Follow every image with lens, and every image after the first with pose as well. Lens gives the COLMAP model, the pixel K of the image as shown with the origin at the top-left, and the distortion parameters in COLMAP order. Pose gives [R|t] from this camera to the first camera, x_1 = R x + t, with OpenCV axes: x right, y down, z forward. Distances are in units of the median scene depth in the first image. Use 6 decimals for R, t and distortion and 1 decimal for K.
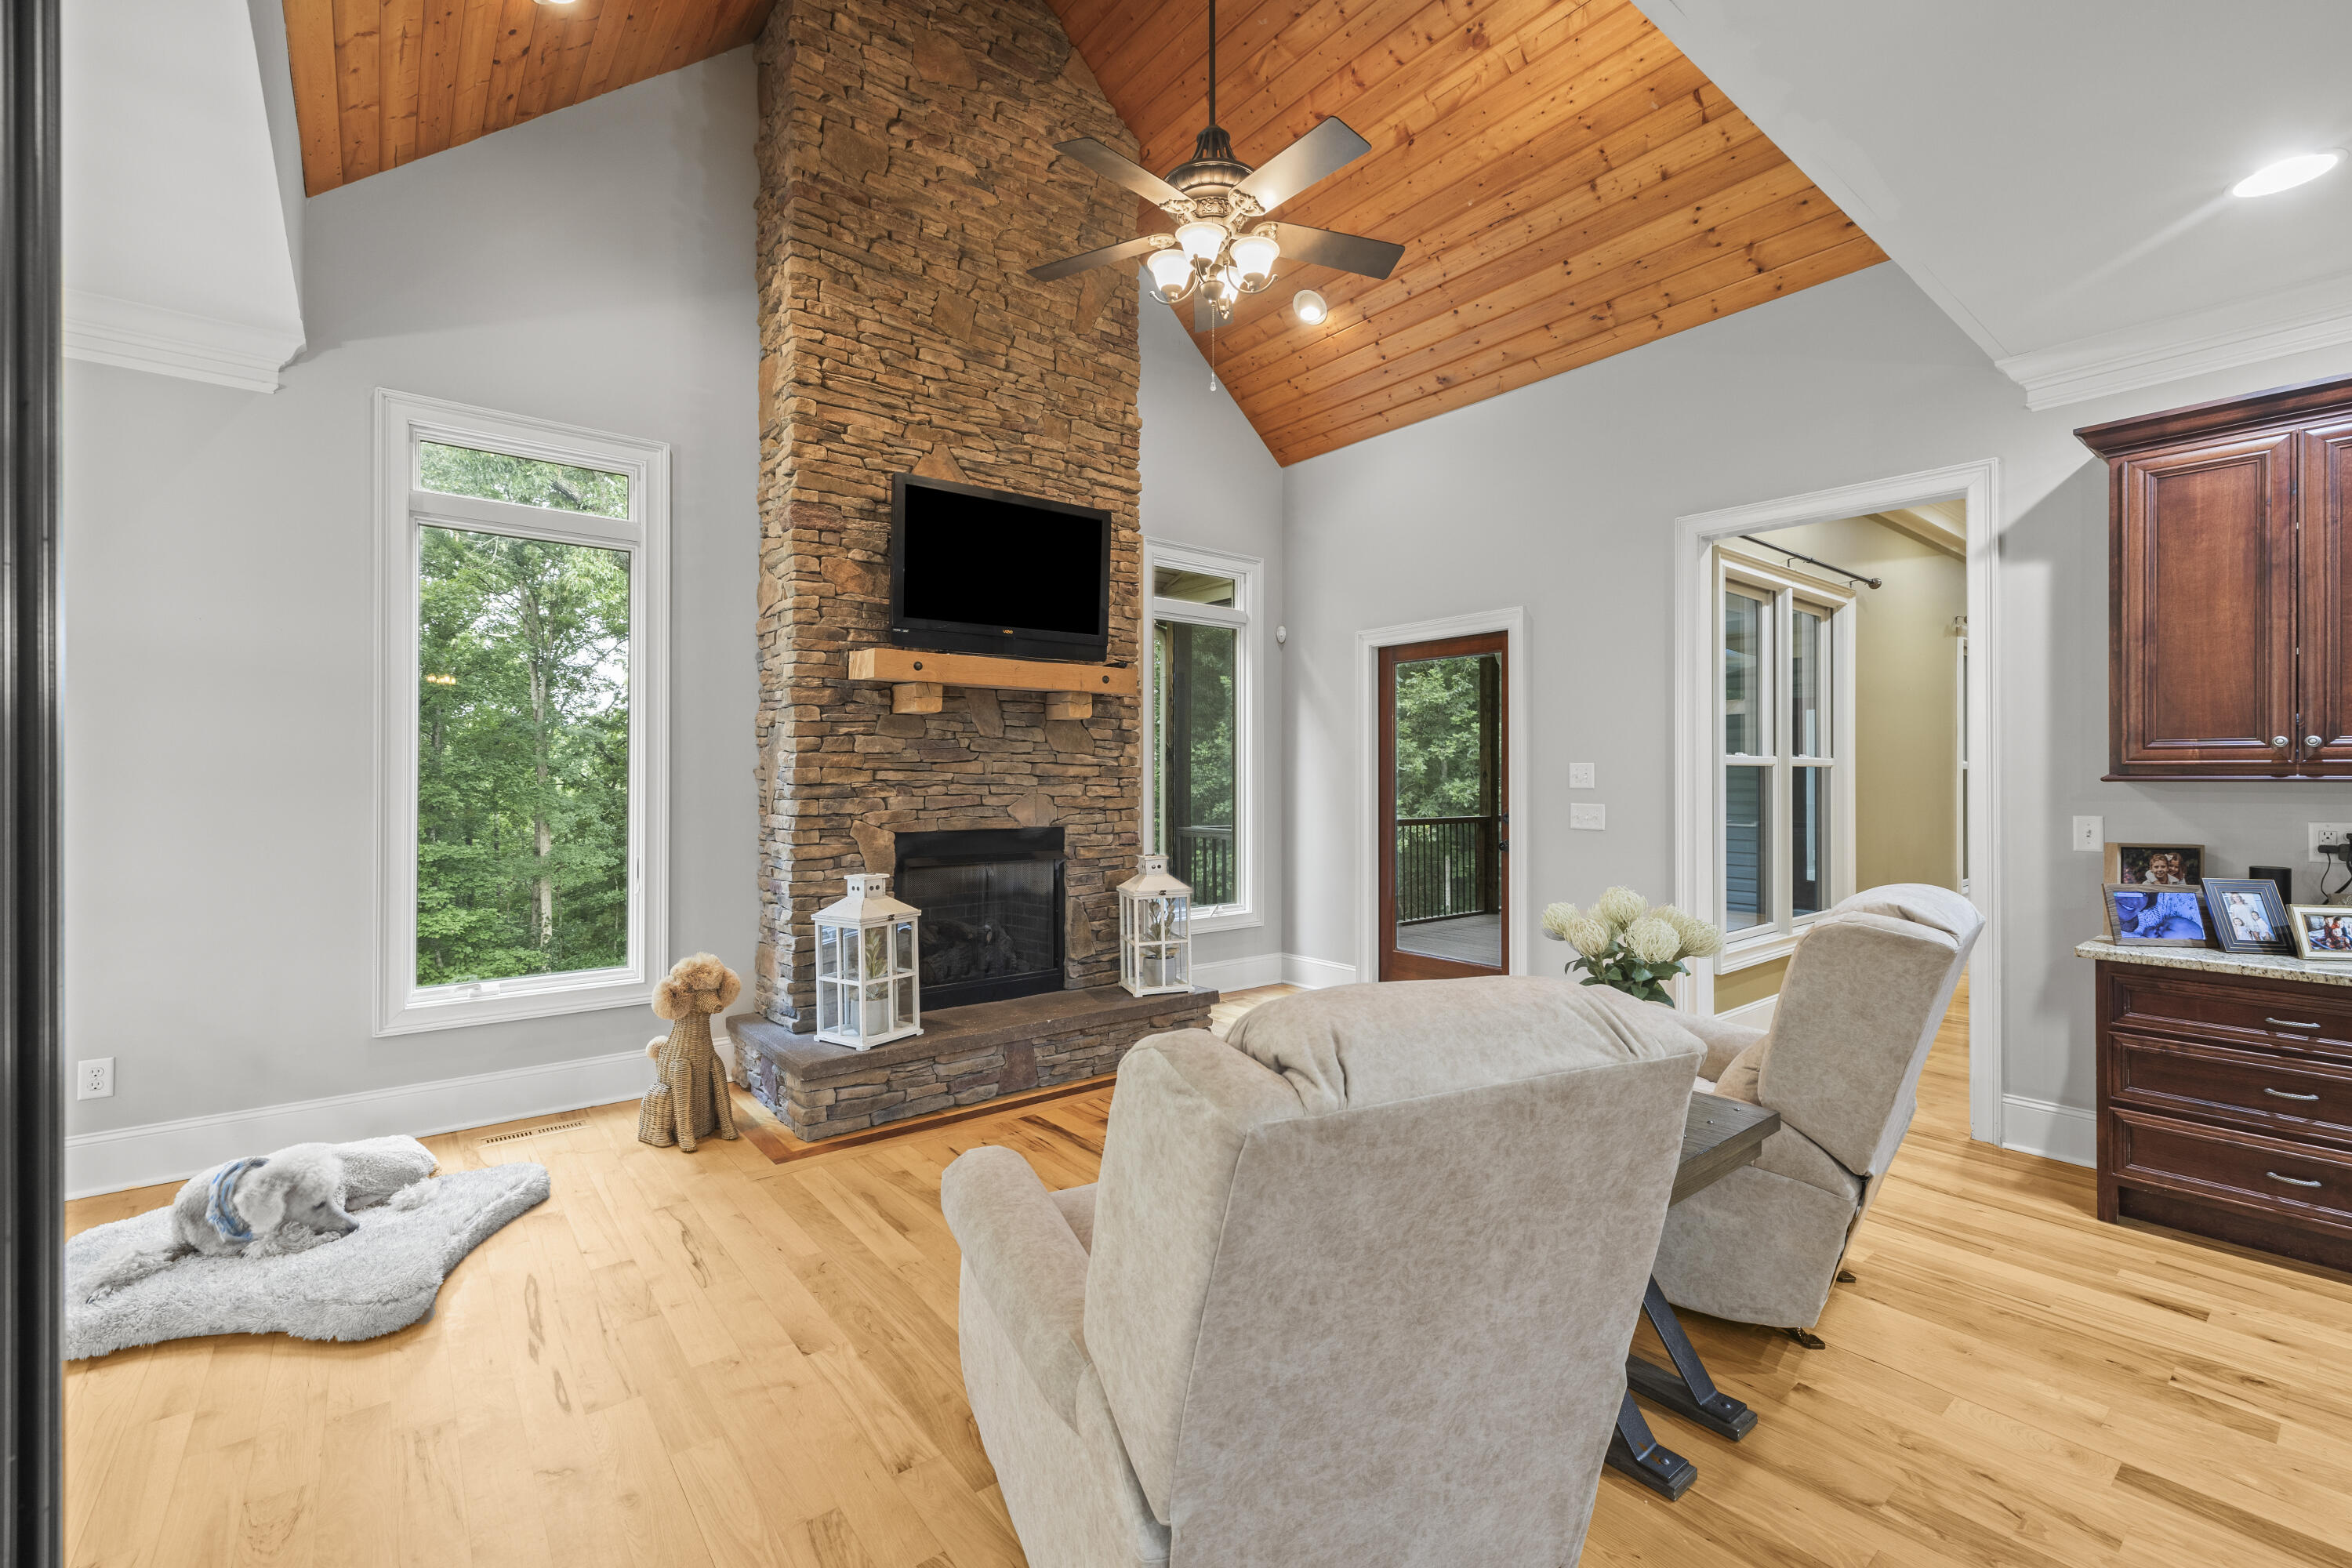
lens RADIAL K [[989.6, 0, 1170.0], [0, 989.6, 774.1], [0, 0, 1]] dist [0.001313, -0.000073]
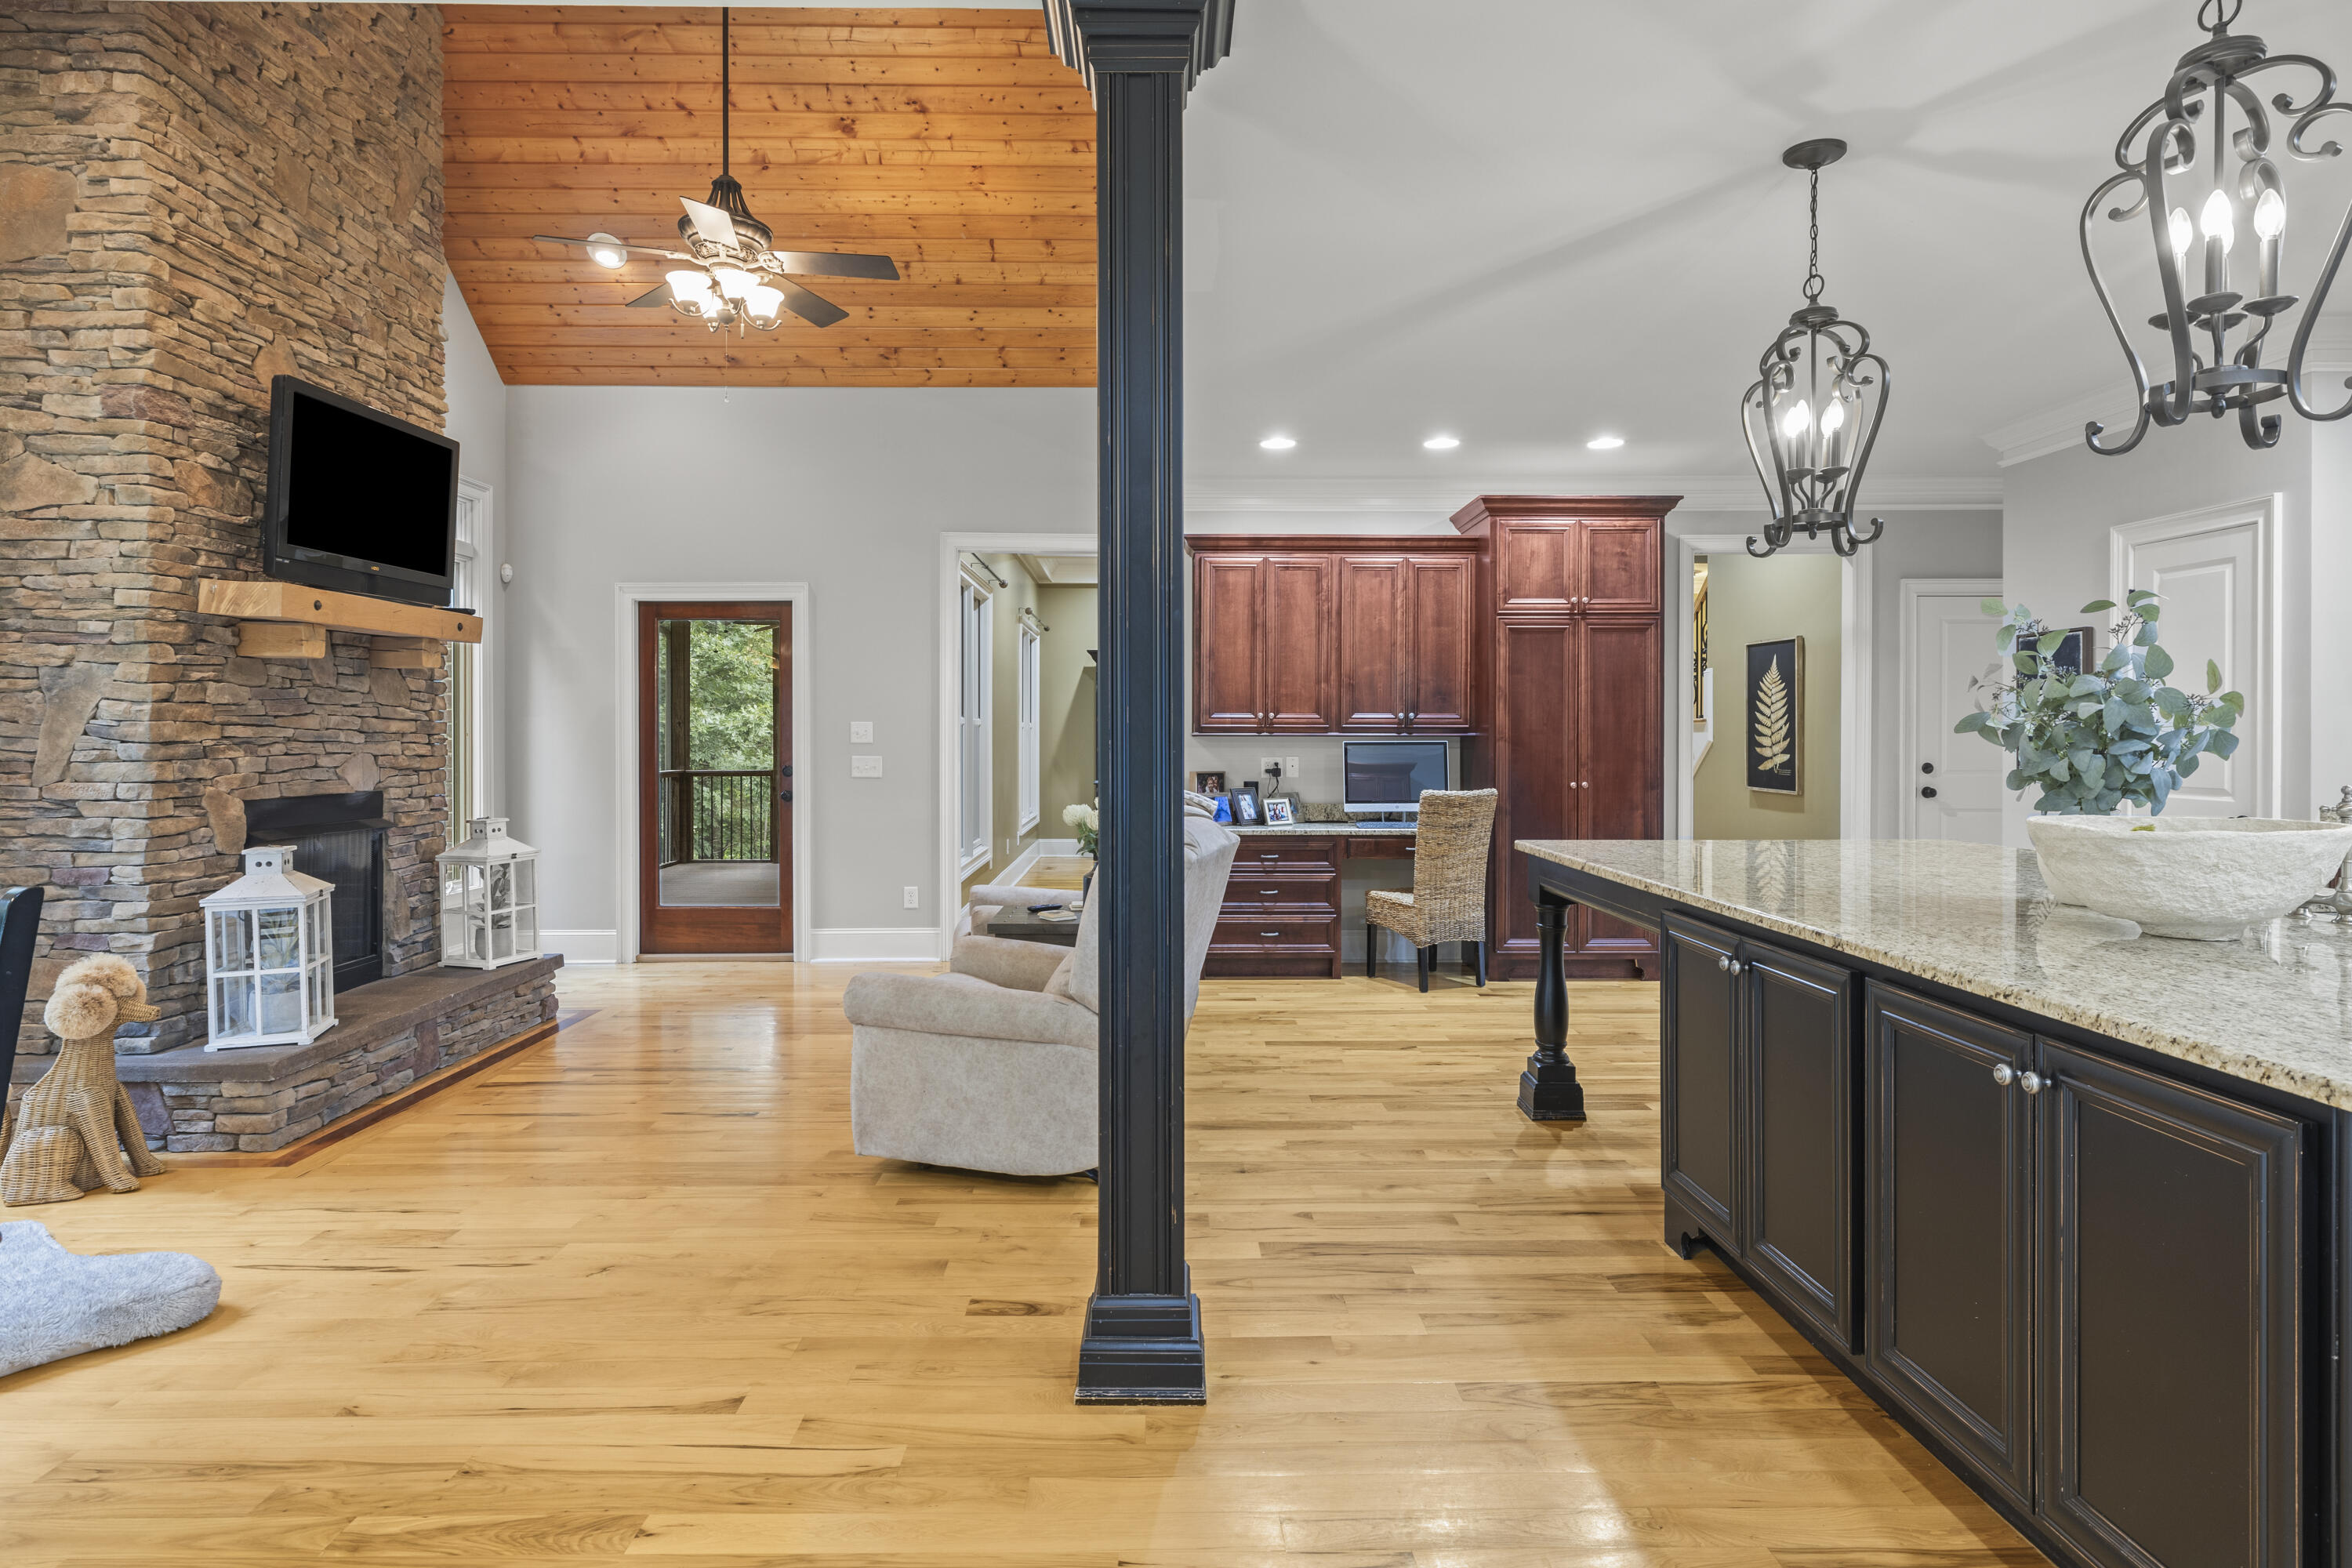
lens RADIAL K [[1280.4, 0, 1171.8], [0, 1280.4, 743.8], [0, 0, 1]] dist [0.001674, 0.000722]
pose [[0.610386, -0.005688, 0.792084, -0.640451], [-0.002880, 0.999952, 0.009400, -0.000466], [-0.792099, -0.008019, 0.610340, -0.260863]]
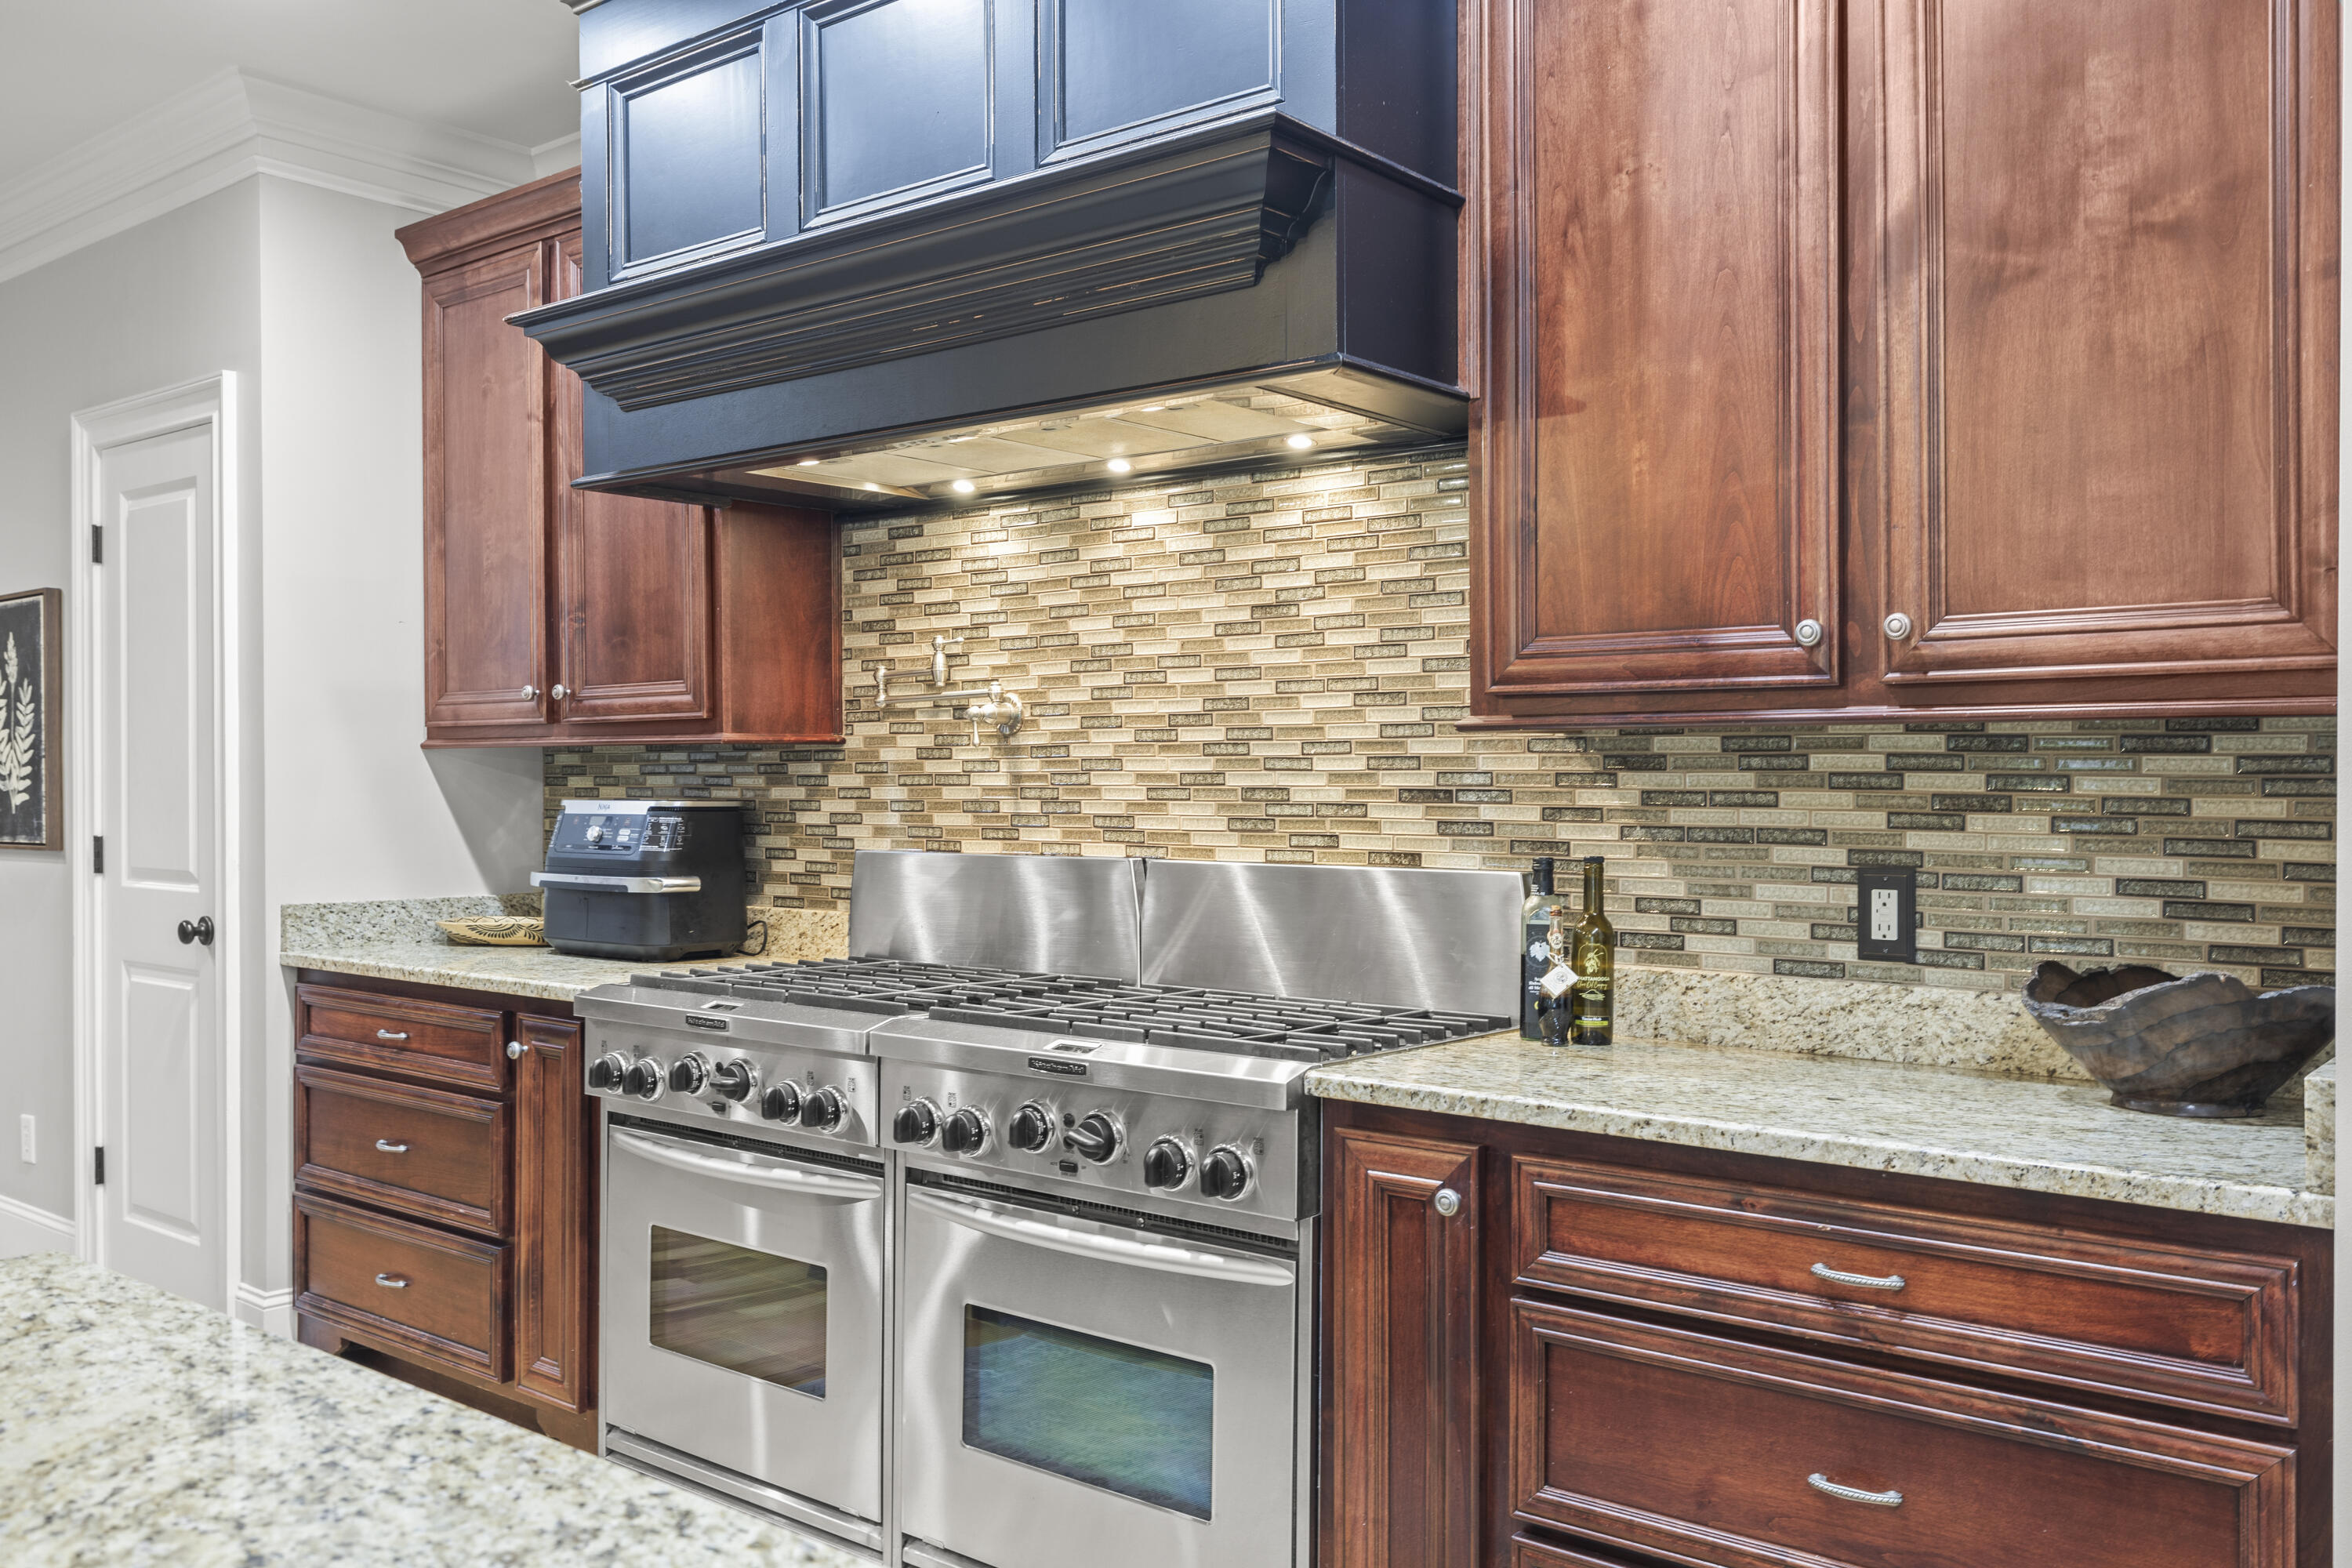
lens RADIAL K [[1880.7, 0, 1164.9], [0, 1880.7, 793.7], [0, 0, 1]] dist [0.008650, -0.003278]
pose [[-0.217569, -0.008285, 0.976010, -0.226516], [-0.002241, 0.999966, 0.007988, -0.001914], [-0.976042, -0.000449, -0.217580, -0.597340]]
